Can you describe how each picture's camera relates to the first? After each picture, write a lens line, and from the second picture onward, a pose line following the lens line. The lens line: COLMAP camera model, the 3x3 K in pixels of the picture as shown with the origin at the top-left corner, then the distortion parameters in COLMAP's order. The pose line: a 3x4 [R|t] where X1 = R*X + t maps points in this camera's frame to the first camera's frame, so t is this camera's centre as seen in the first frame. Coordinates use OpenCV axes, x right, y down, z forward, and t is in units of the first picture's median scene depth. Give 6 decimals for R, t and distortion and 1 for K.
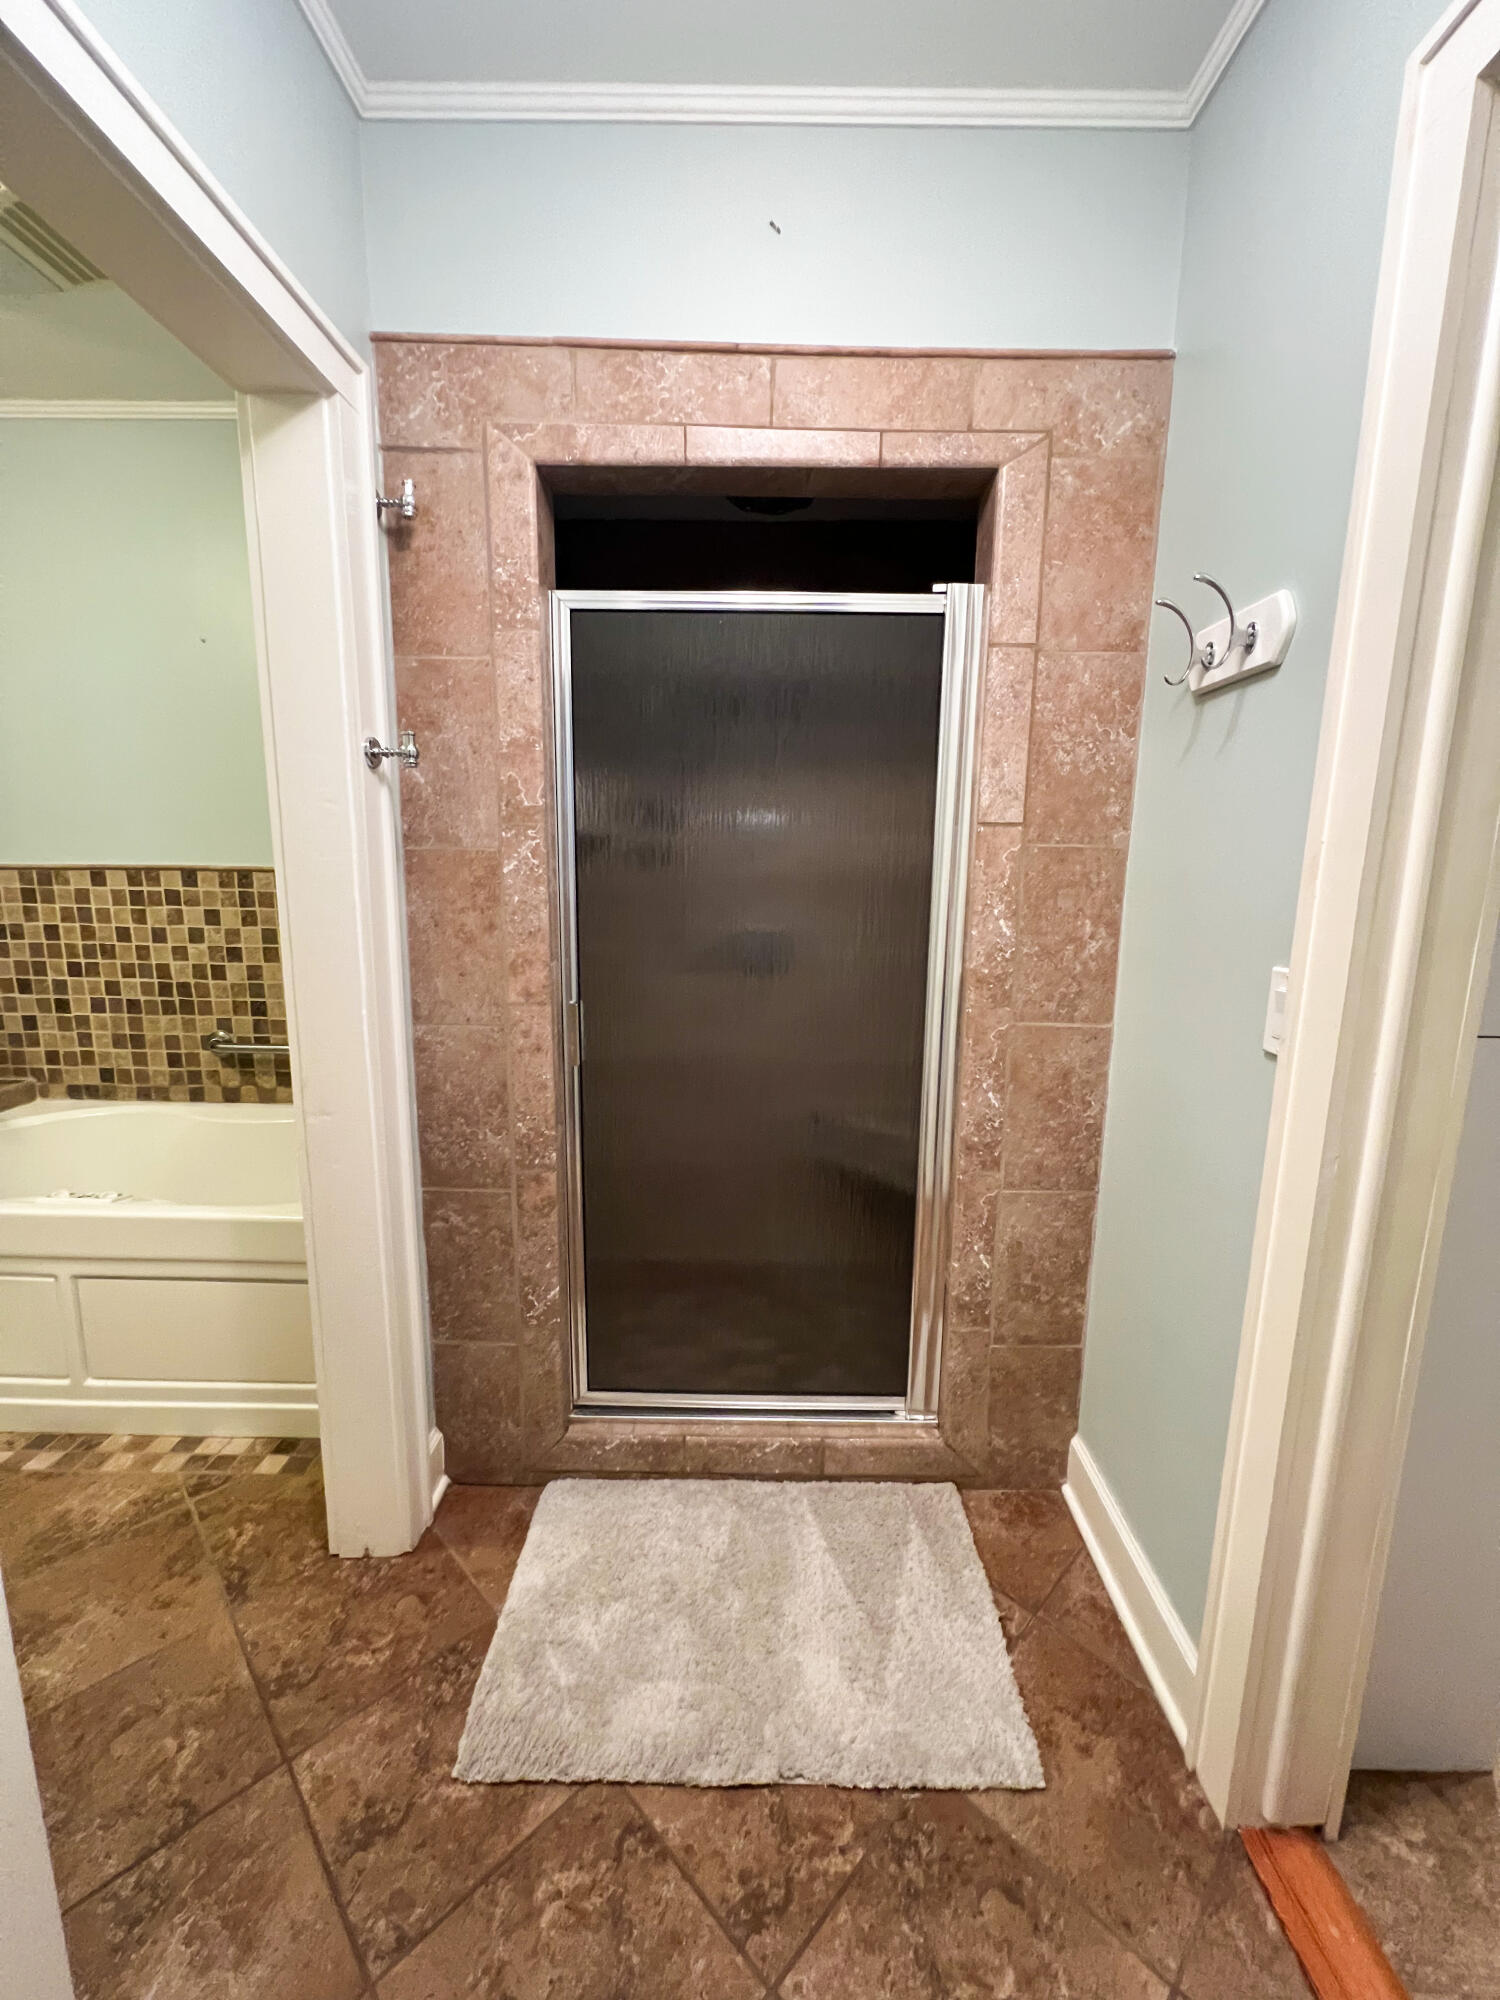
lens RADIAL K [[801.0, 0, 747.1], [0, 801.0, 999.2], [0, 0, 1]] dist [-0.001498, 0.000836]
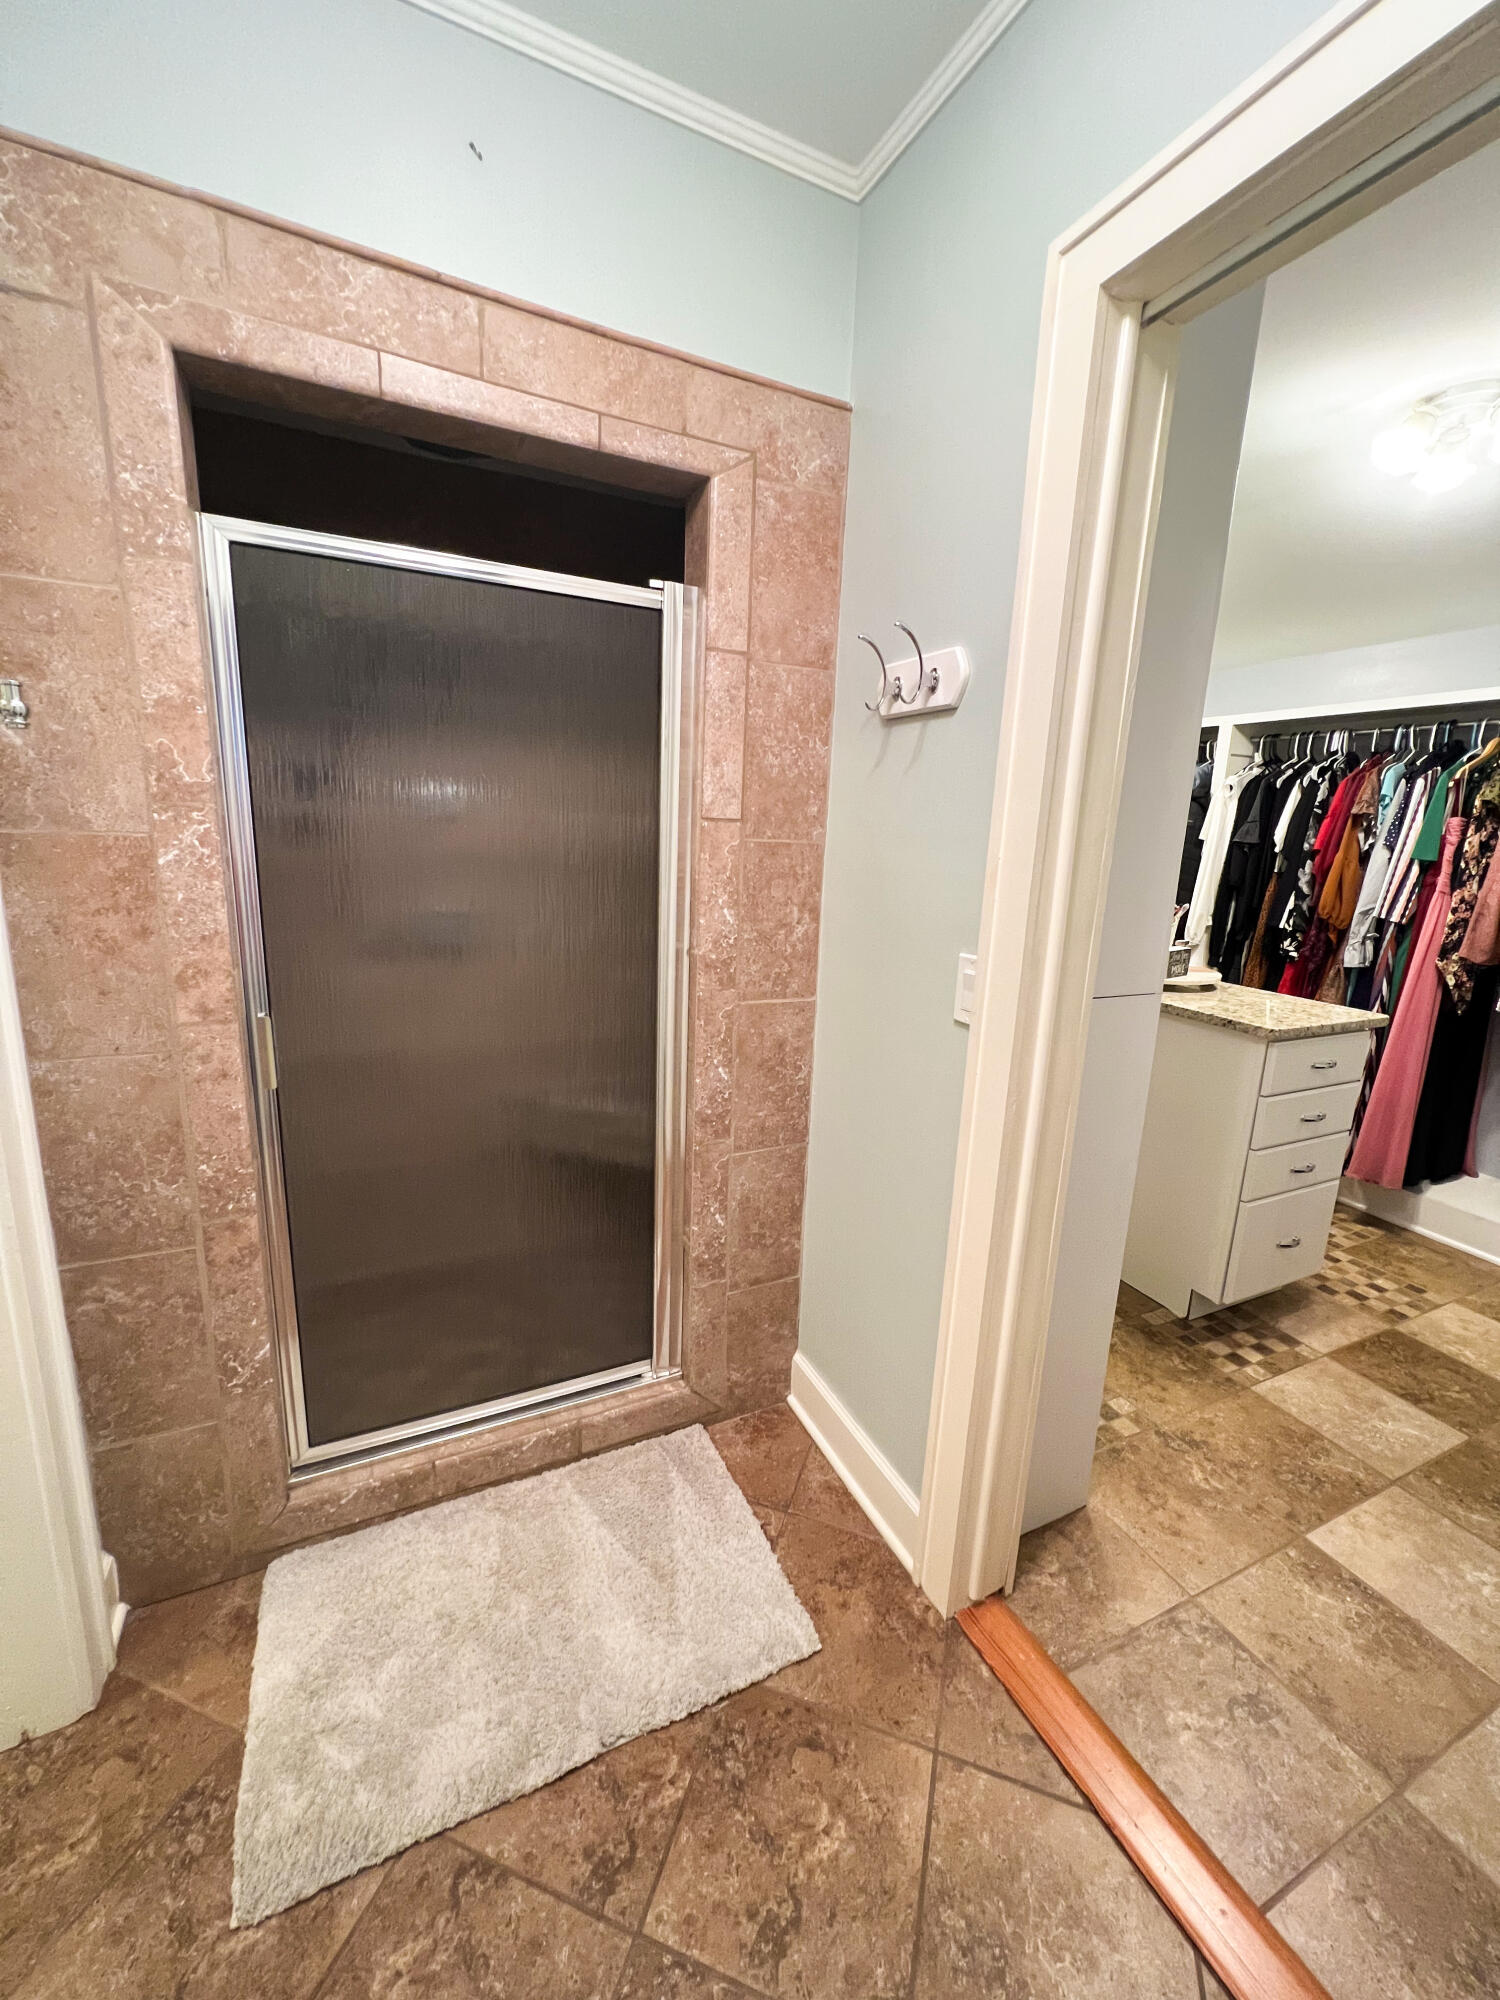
lens RADIAL K [[801.0, 0, 747.8], [0, 801.0, 1000.9], [0, 0, 1]] dist [-0.001498, 0.000836]
pose [[0.896747, -0.073376, 0.436418, -0.135602], [0.048492, 0.996513, 0.067906, -0.047702], [-0.439879, -0.039732, 0.897178, 0.013894]]
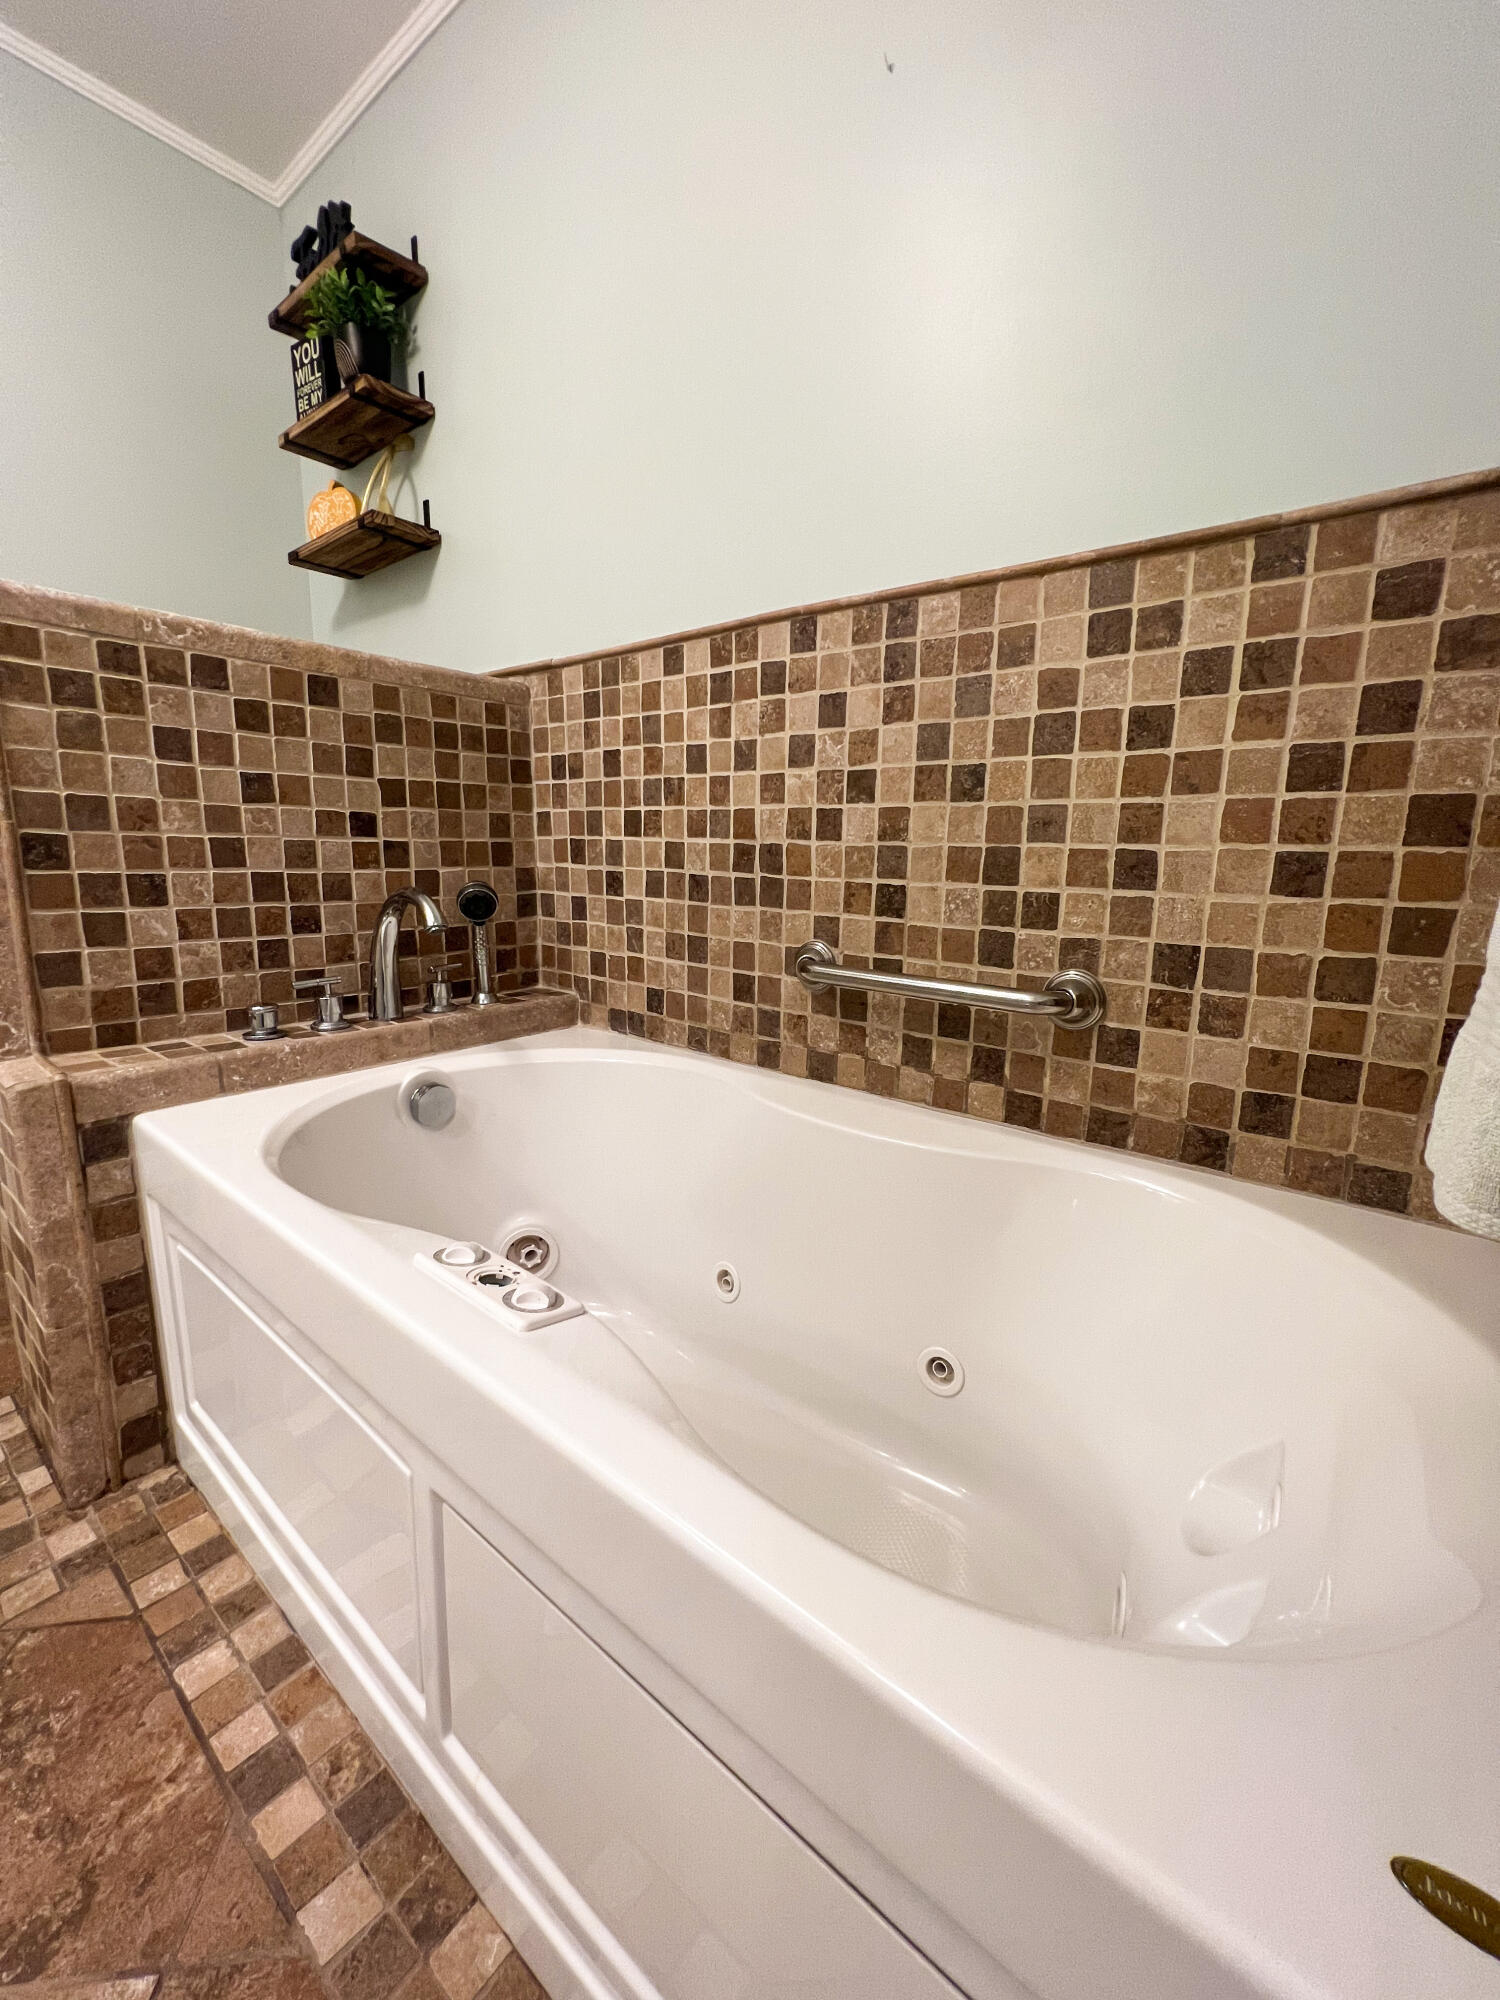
lens RADIAL K [[801.0, 0, 744.4], [0, 801.0, 993.7], [0, 0, 1]] dist [-0.001498, 0.000836]
pose [[0.784381, 0.113553, -0.609796, -0.380989], [-0.112986, 0.992809, 0.039542, 0.059225], [0.609902, 0.037883, 0.791571, 0.569778]]
